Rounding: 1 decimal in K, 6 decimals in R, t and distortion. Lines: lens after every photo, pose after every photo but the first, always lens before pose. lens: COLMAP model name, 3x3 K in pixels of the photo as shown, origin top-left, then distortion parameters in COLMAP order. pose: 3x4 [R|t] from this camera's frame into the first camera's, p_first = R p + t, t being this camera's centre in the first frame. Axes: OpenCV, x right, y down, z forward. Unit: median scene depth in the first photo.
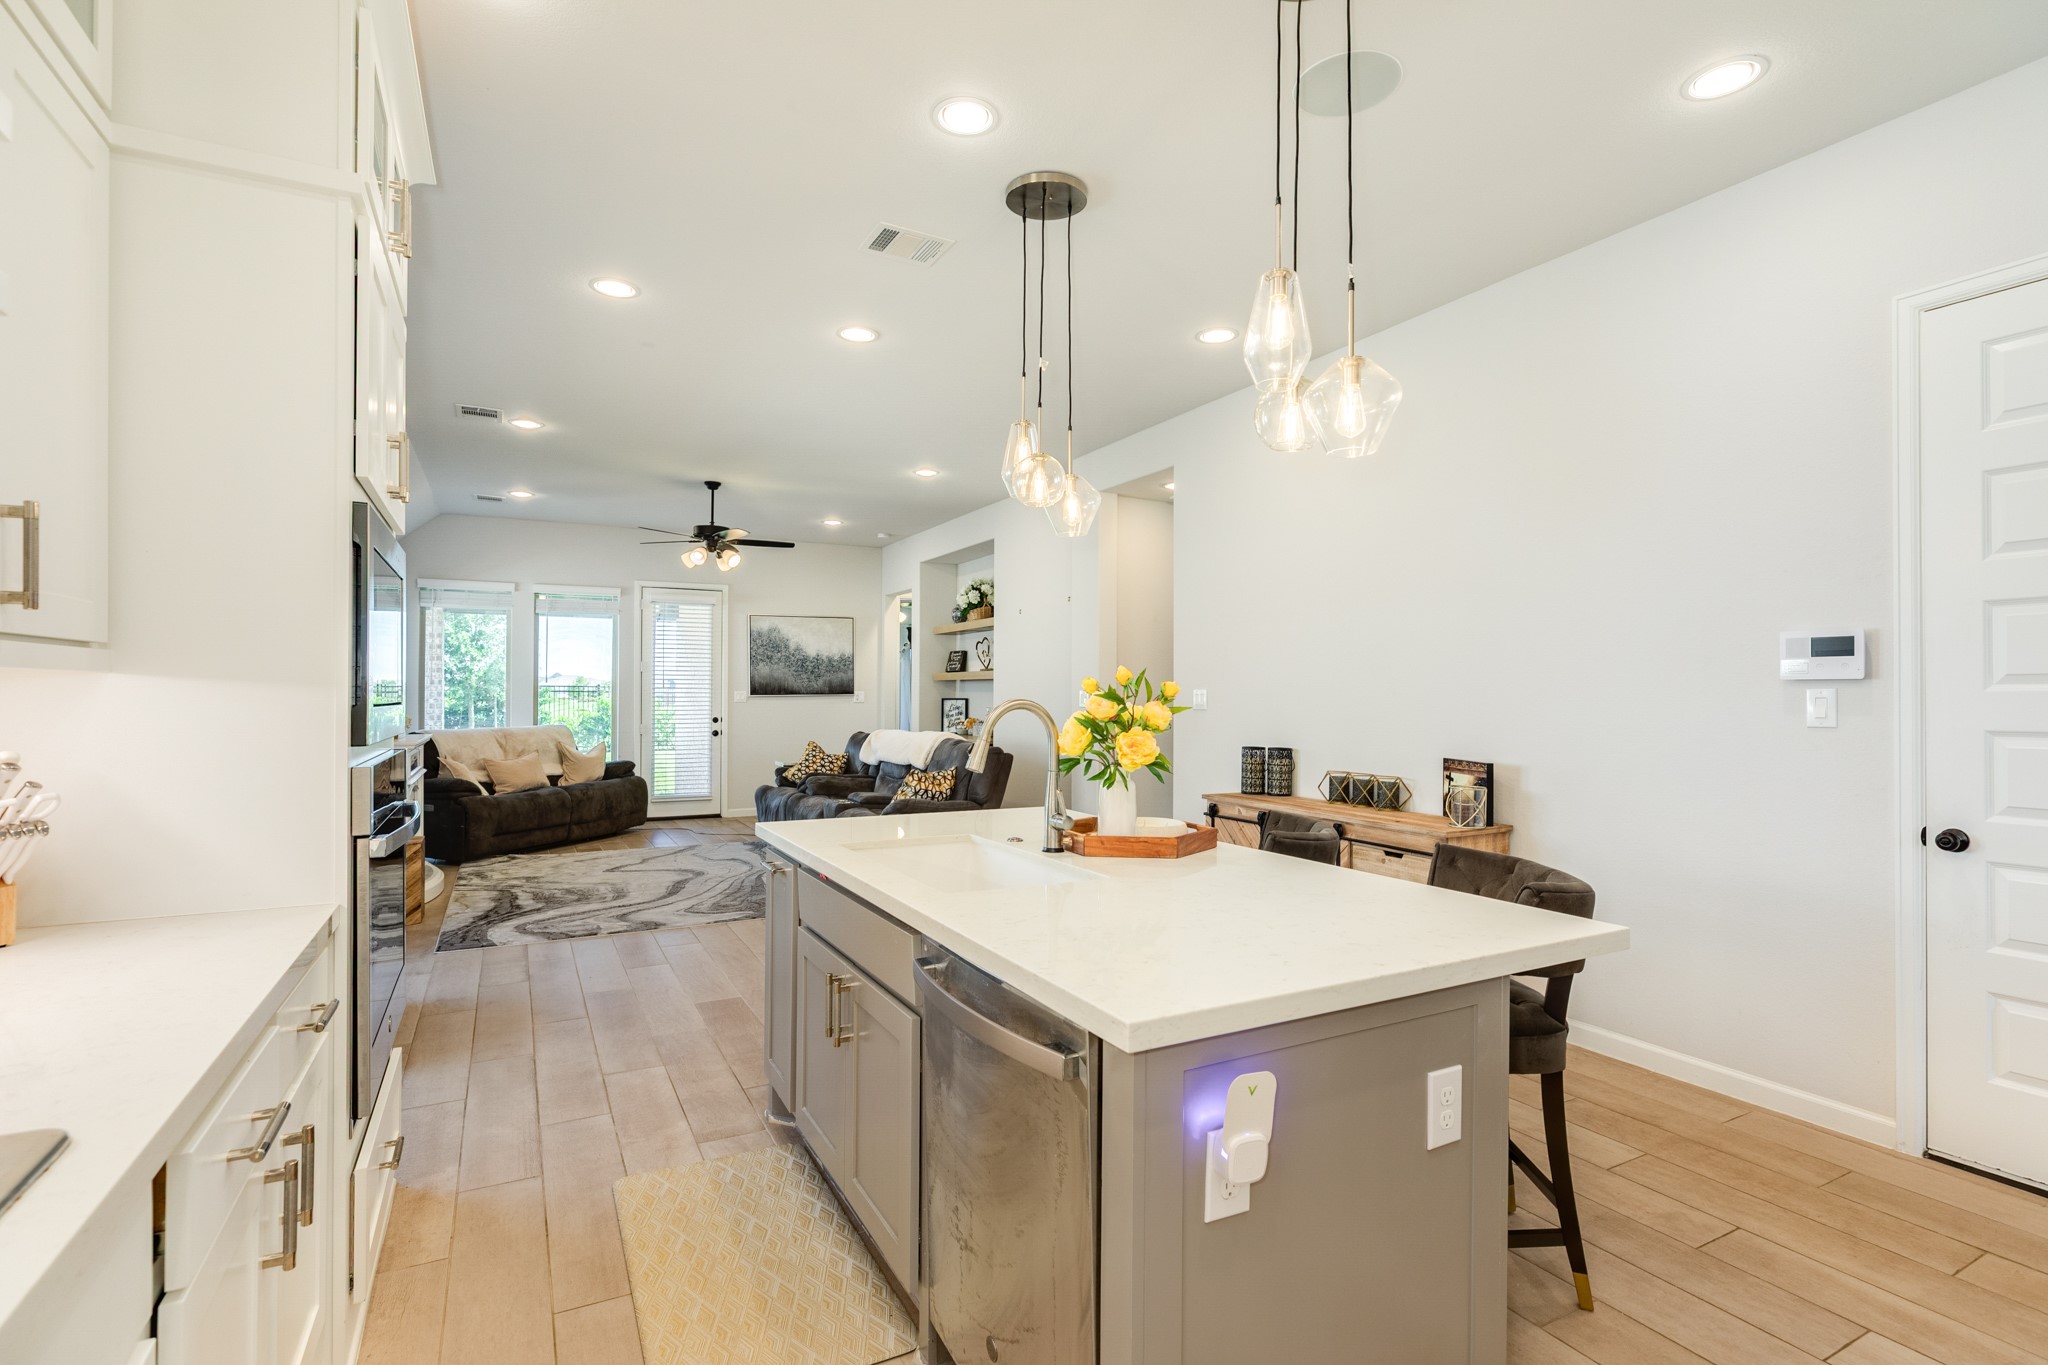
lens RADIAL K [[959.1, 0, 1020.9], [0, 959.1, 688.2], [0, 0, 1]] dist [0.001835, 0.000088]
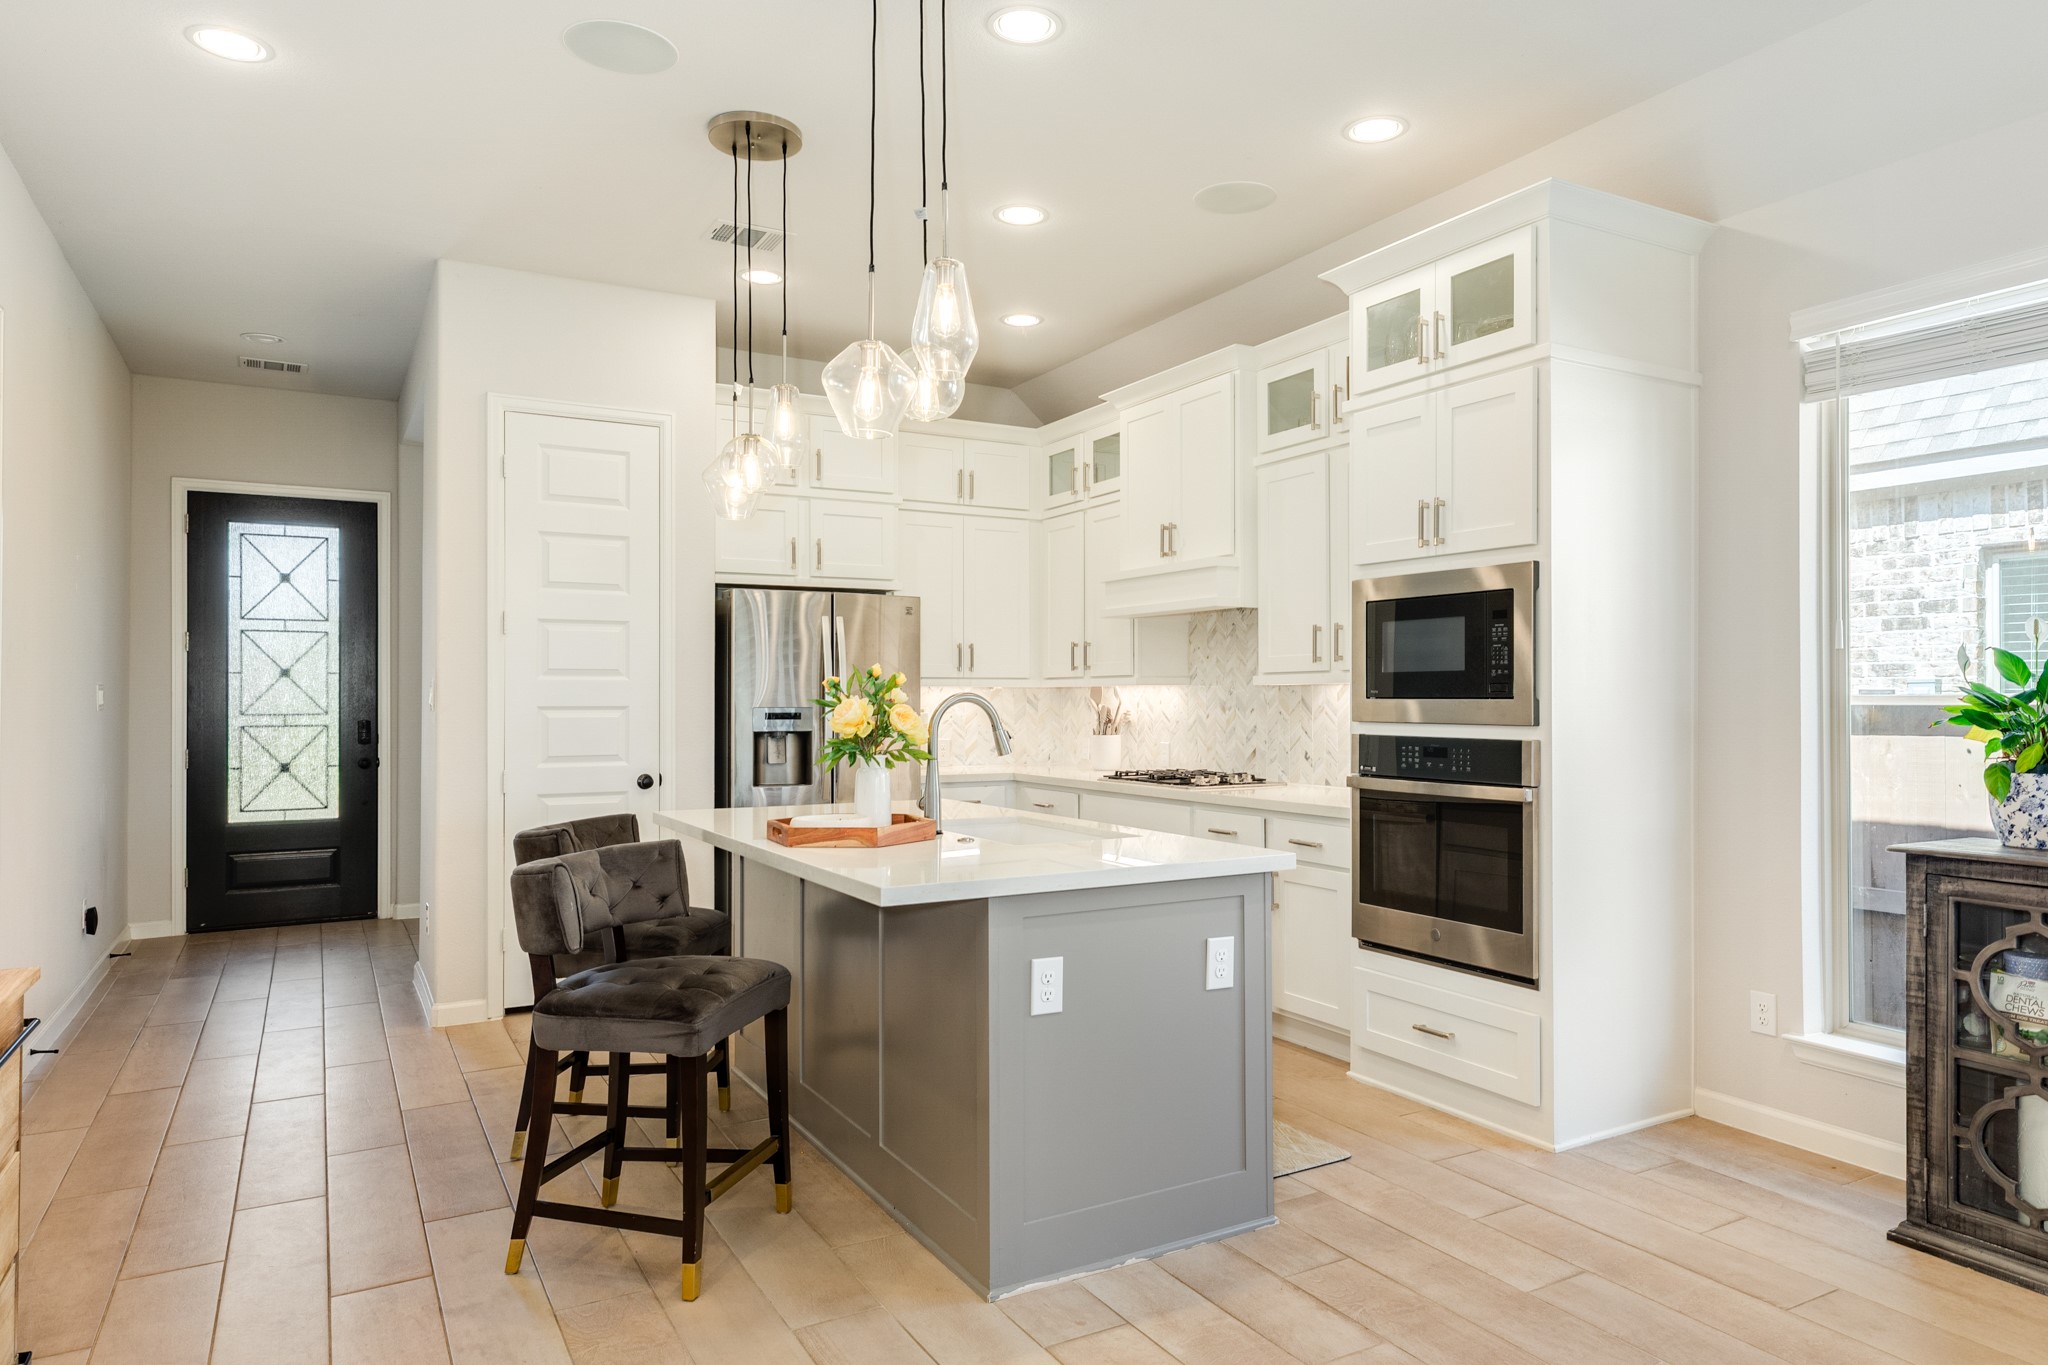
lens RADIAL K [[1290.1, 0, 1080.6], [0, 1290.1, 685.5], [0, 0, 1]] dist [0.012766, 0.000386]
pose [[-0.999045, -0.003115, -0.043580, -0.018693], [-0.002421, 0.999870, -0.015958, 0.007193], [0.043624, -0.015837, -0.998922, 0.674882]]
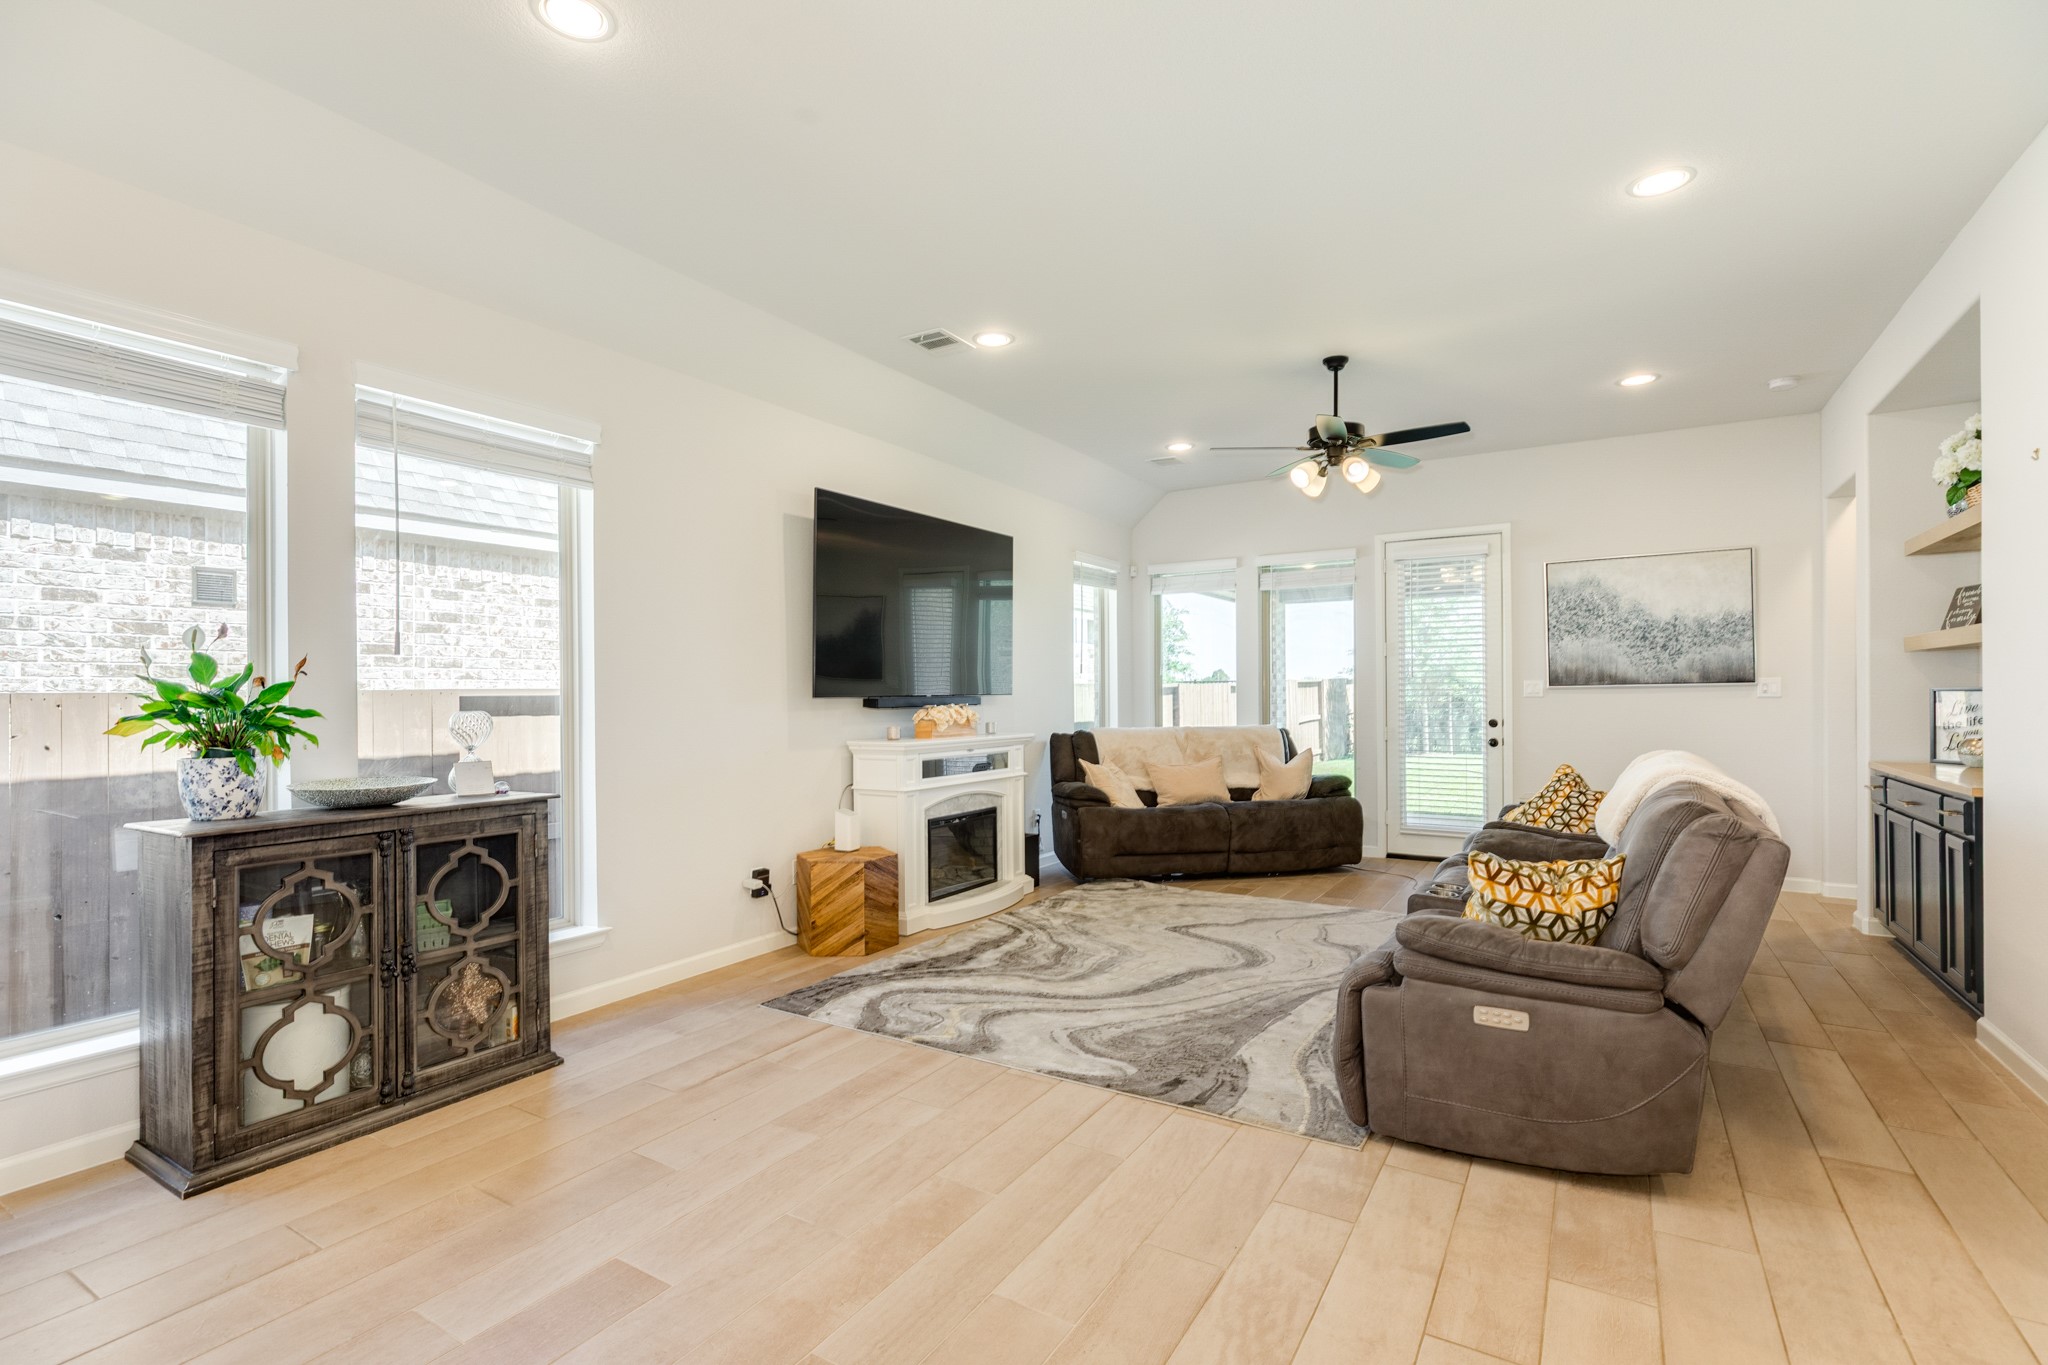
lens RADIAL K [[946.6, 0, 1024.5], [0, 946.6, 690.3], [0, 0, 1]] dist [-0.003228, -0.000290]
pose [[0.506834, -0.008545, -0.862002, 0.103030], [0.013840, 0.999903, -0.001774, 0.006896], [0.861933, -0.011031, 0.506903, 0.415606]]
